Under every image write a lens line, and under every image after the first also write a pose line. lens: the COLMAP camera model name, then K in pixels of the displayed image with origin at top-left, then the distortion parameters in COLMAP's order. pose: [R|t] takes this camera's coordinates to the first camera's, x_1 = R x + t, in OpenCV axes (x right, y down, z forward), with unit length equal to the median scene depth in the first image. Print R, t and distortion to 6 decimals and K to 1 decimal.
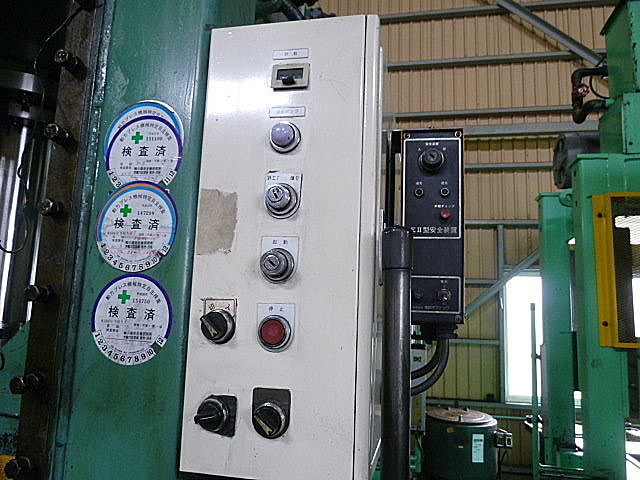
lens RADIAL K [[485.2, 0, 320.1], [0, 485.2, 245.0], [0, 0, 1]] dist [-0.028429, 0.005516]
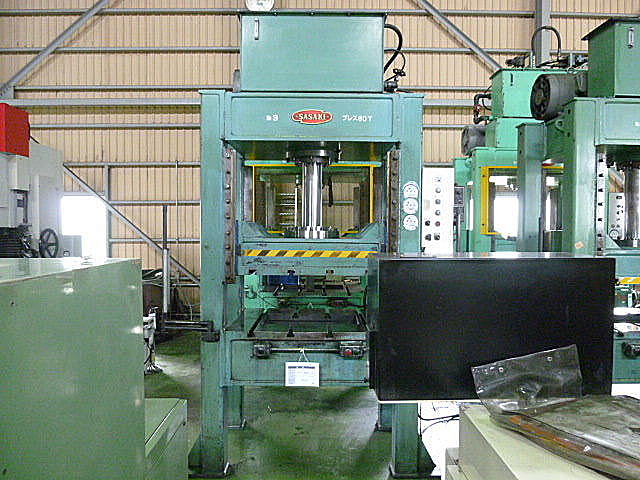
lens RADIAL K [[481.0, 0, 321.3], [0, 481.0, 239.6], [0, 0, 1]] dist [-0.030377, -0.000152]
pose [[0.976350, -0.031718, 0.213859, -2.456375], [-0.004738, 0.985803, 0.167837, -0.548253], [-0.216146, -0.164881, 0.962338, -3.944232]]
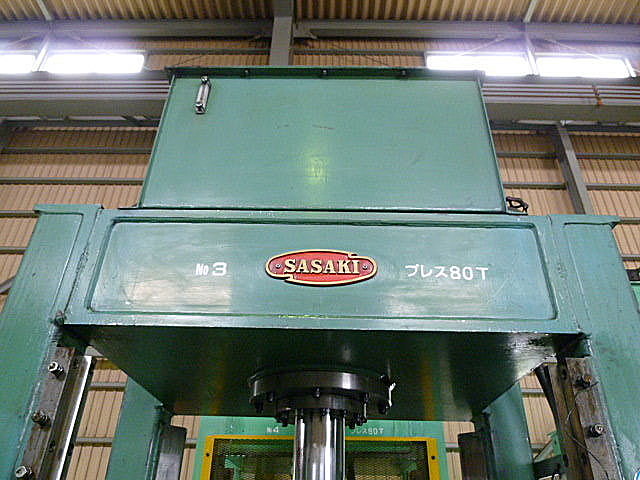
lens RADIAL K [[481.0, 0, 321.3], [0, 481.0, 239.6], [0, 0, 1]] dist [-0.030377, -0.000152]
pose [[0.979465, 0.094835, 0.177916, -1.740253], [-0.016364, 0.916946, -0.398675, -0.334833], [-0.200947, 0.387577, 0.899669, -0.411565]]
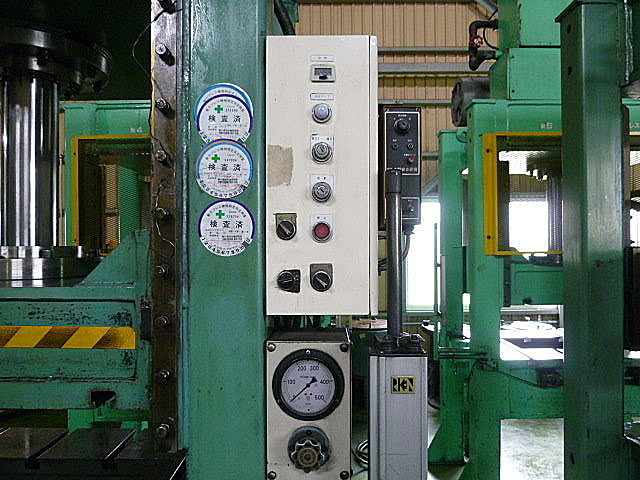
lens RADIAL K [[485.2, 0, 320.1], [0, 485.2, 245.0], [0, 0, 1]] dist [-0.028429, 0.005516]
pose [[0.978838, -0.039368, 0.200812, -0.386969], [0.010498, 0.989689, 0.142851, -0.015010], [-0.204365, -0.137720, 0.969159, -0.580976]]
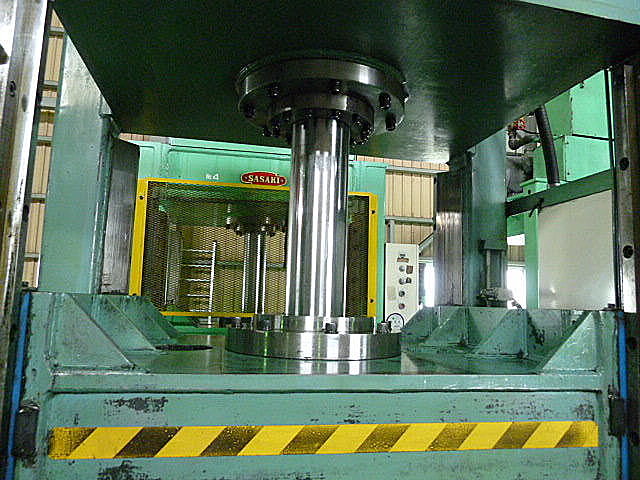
lens RADIAL K [[485.2, 0, 320.1], [0, 485.2, 245.0], [0, 0, 1]] dist [-0.028429, 0.005516]
pose [[0.915746, 0.043442, 0.399402, -2.044819], [-0.058689, 0.997937, 0.026018, -0.029082], [-0.397448, -0.047267, 0.916407, 0.128116]]
